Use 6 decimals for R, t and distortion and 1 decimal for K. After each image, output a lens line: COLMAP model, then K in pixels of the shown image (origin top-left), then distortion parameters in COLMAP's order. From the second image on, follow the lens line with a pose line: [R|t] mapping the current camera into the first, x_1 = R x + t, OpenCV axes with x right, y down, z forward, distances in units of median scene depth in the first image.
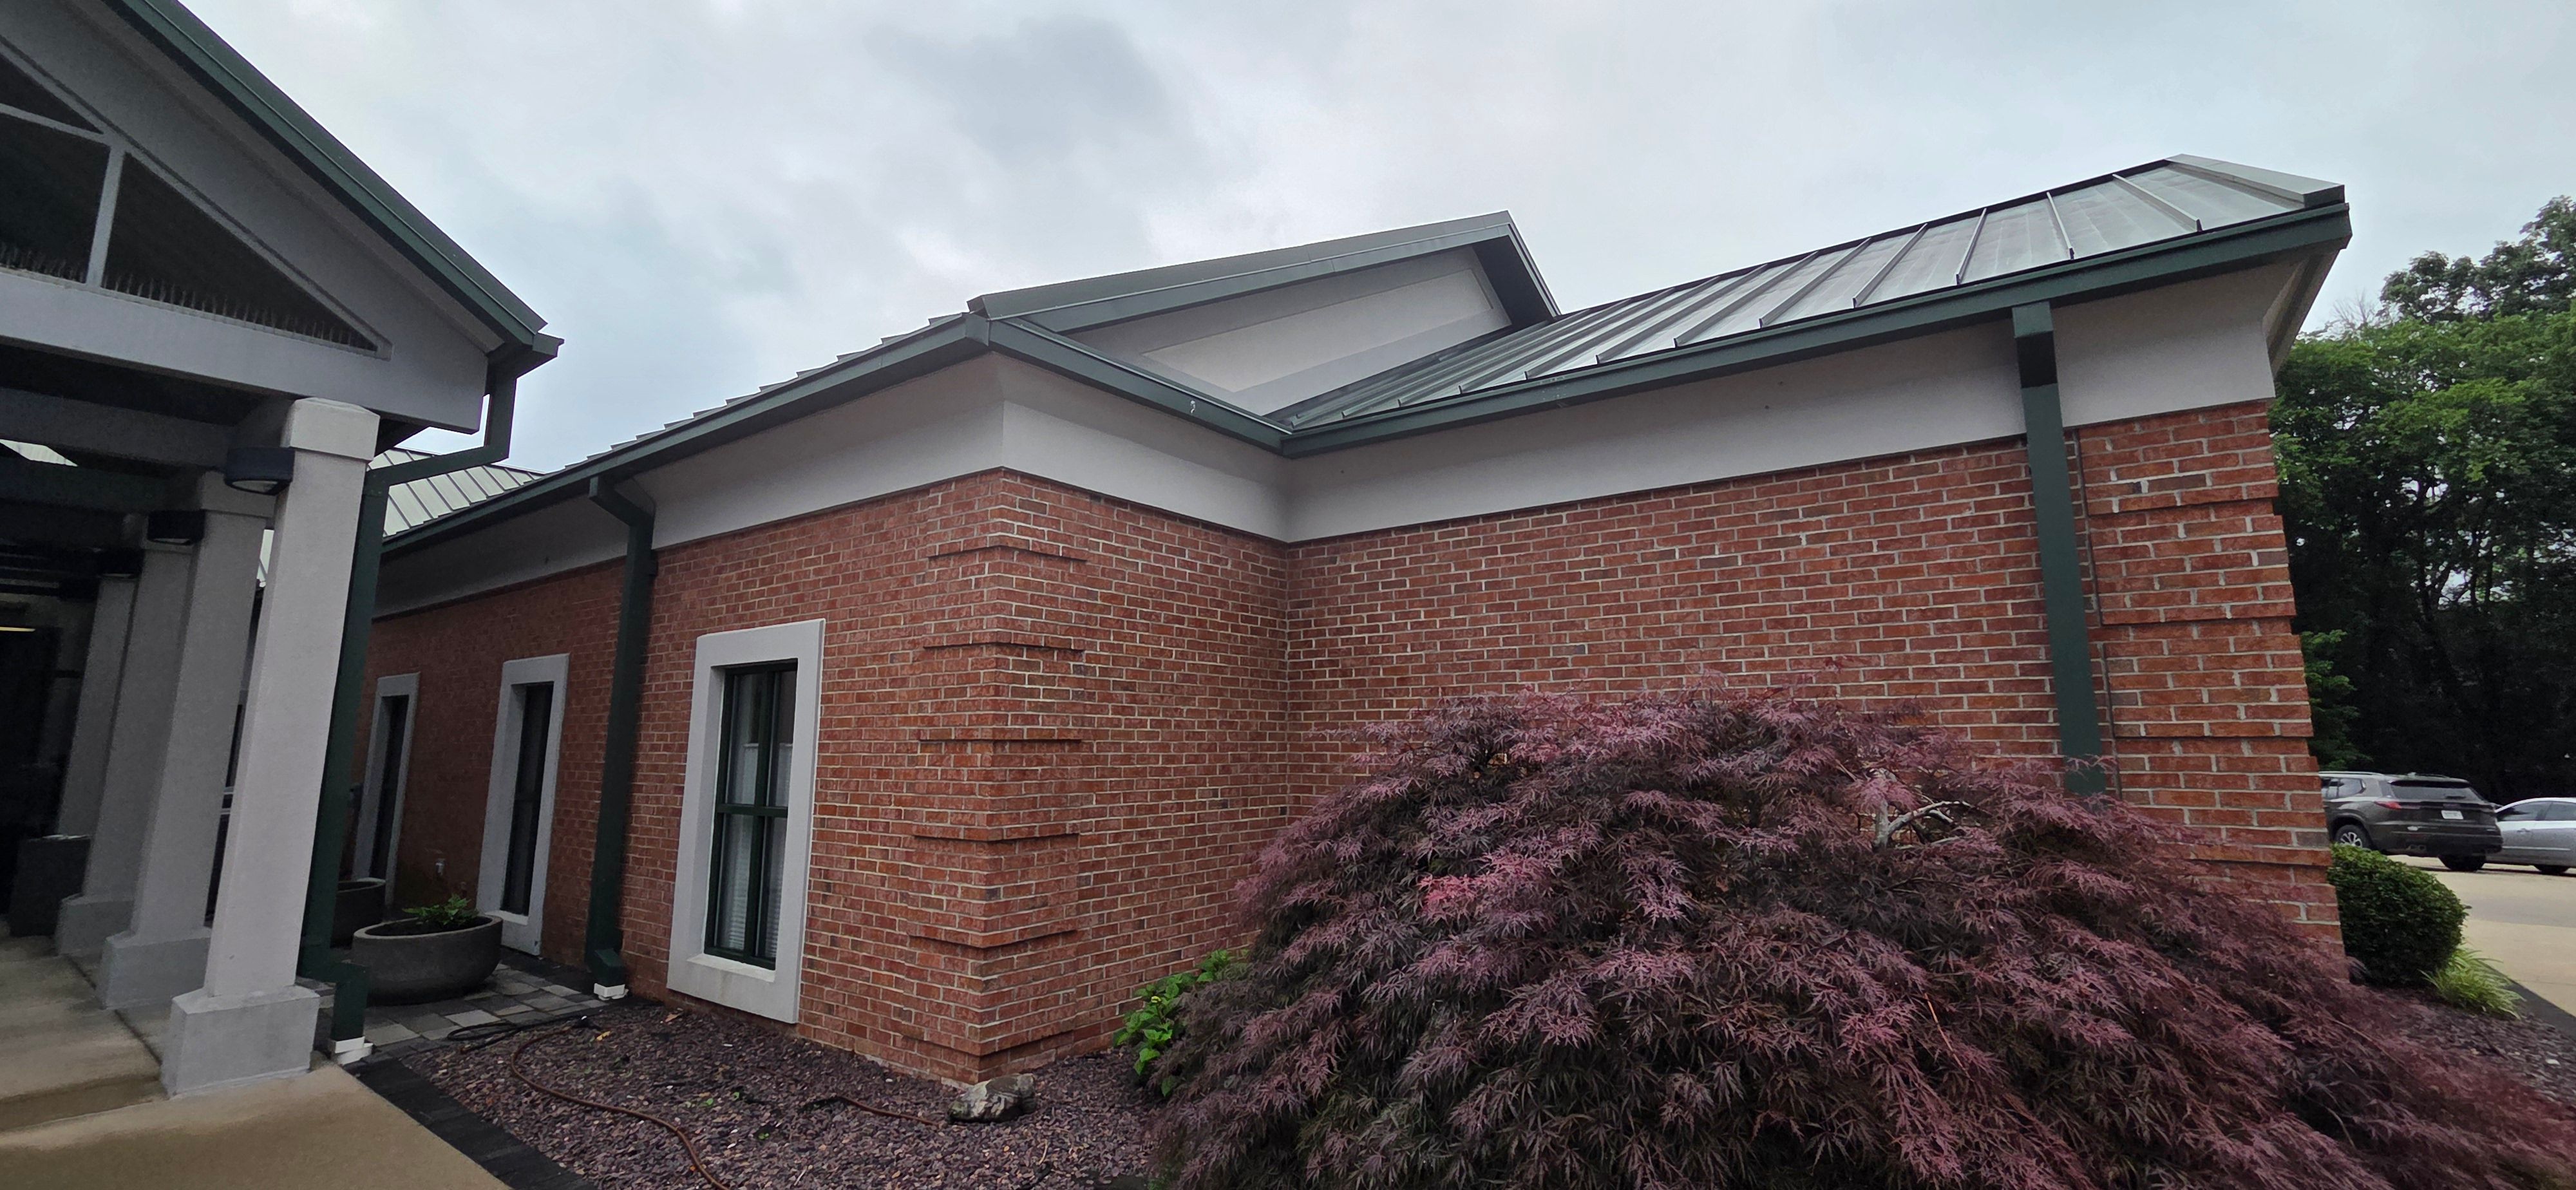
lens RADIAL K [[1047.6, 0, 1272.3], [0, 1047.6, 583.4], [0, 0, 1]] dist [0.004432, -0.002107]
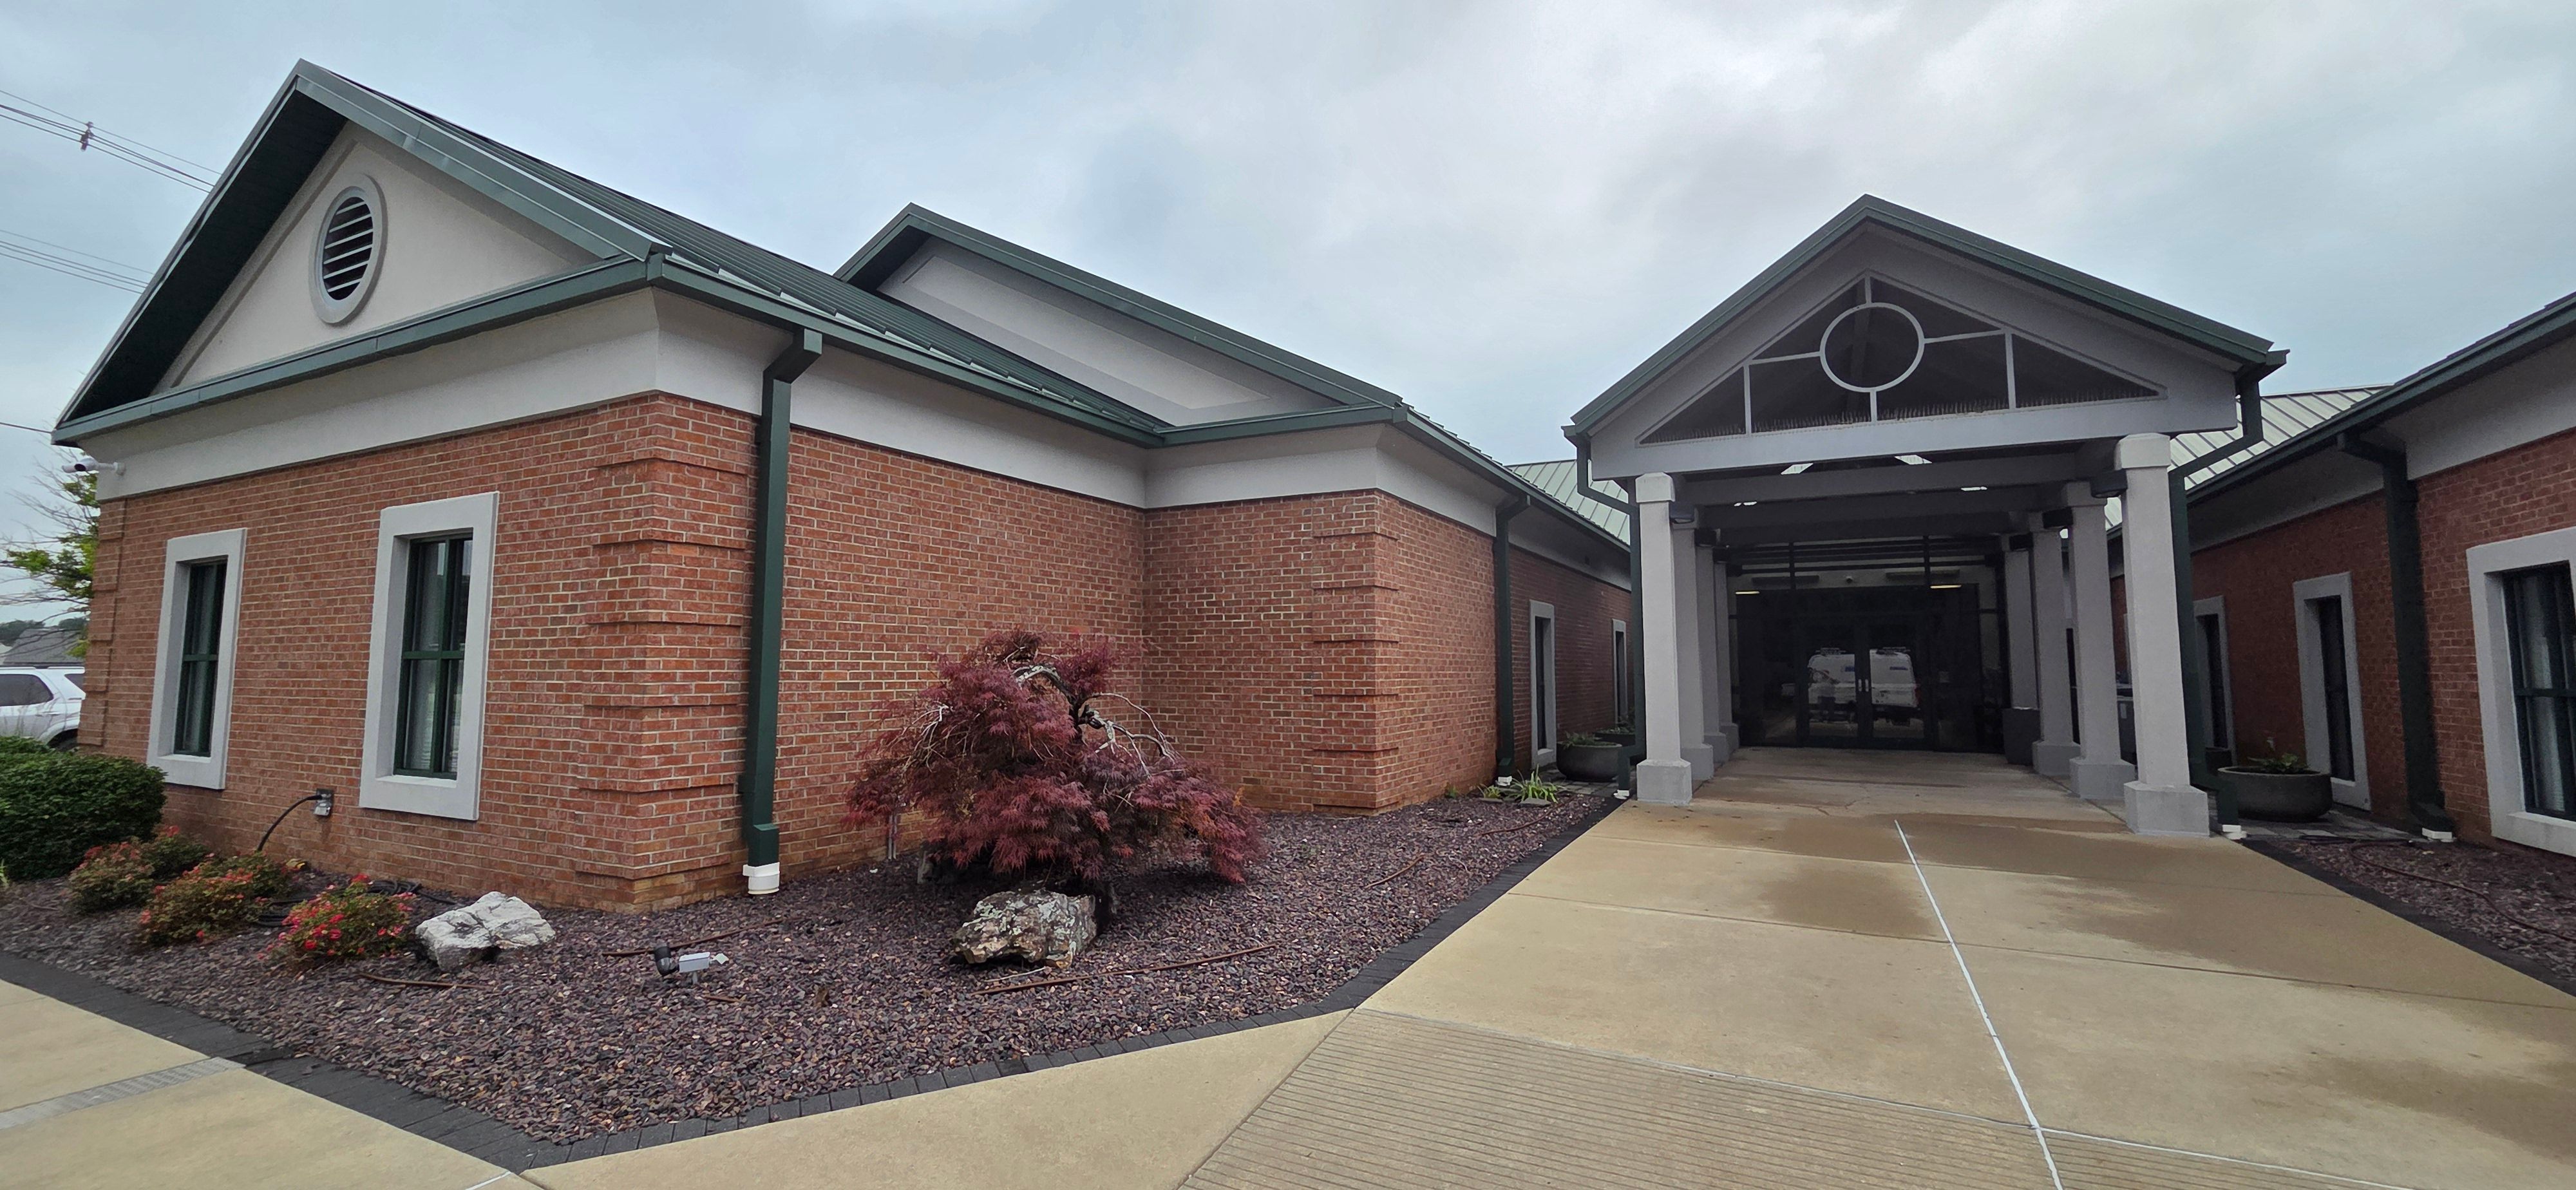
lens RADIAL K [[1047.6, 0, 1283.9], [0, 1047.6, 582.6], [0, 0, 1]] dist [0.004432, -0.002107]
pose [[0.165181, -0.081878, -0.982859, 0.478805], [0.149521, 0.987108, -0.057103, -0.053301], [0.974863, -0.137526, 0.175294, -0.627026]]
